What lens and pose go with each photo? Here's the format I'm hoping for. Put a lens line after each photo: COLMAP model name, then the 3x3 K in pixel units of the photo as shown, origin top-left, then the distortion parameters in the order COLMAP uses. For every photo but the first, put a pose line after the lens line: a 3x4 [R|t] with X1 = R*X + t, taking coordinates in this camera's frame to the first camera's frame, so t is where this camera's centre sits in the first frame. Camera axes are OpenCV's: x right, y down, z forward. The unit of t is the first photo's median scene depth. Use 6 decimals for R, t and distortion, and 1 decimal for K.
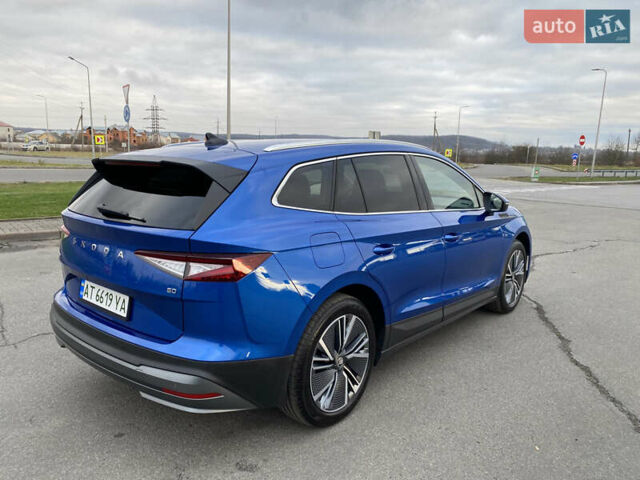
lens RADIAL K [[488.2, 0, 316.5], [0, 488.2, 239.4], [0, 0, 1]] dist [0.036845, -0.034406]
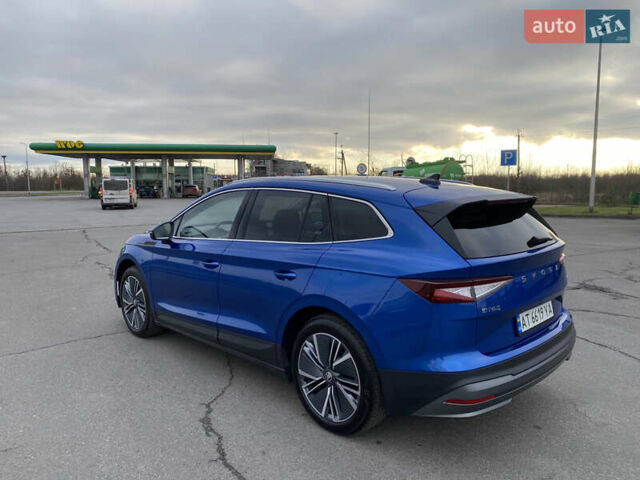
lens RADIAL K [[488.2, 0, 314.2], [0, 488.2, 234.4], [0, 0, 1]] dist [0.036845, -0.034406]
pose [[0.092000, -0.134871, 0.986583, -1.081230], [0.184148, 0.976000, 0.116252, -0.203473], [-0.978583, 0.170982, 0.114628, 0.909900]]
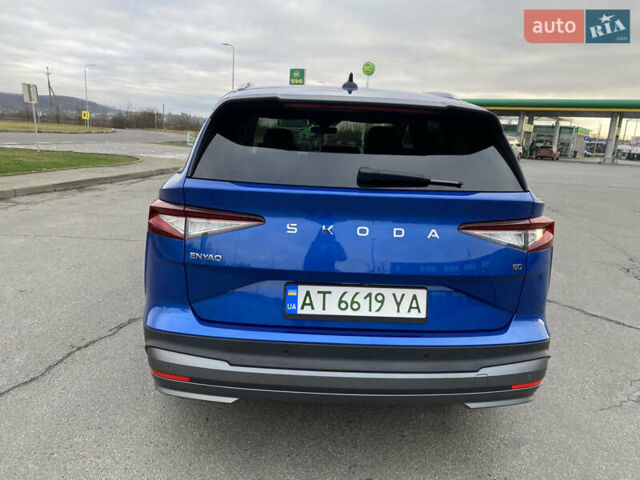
lens RADIAL K [[488.2, 0, 314.0], [0, 488.2, 239.6], [0, 0, 1]] dist [0.036845, -0.034406]
pose [[0.739293, -0.131446, 0.660430, -0.624823], [0.086237, 0.991168, 0.100739, -0.030249], [-0.667839, -0.017523, 0.744099, 0.356683]]
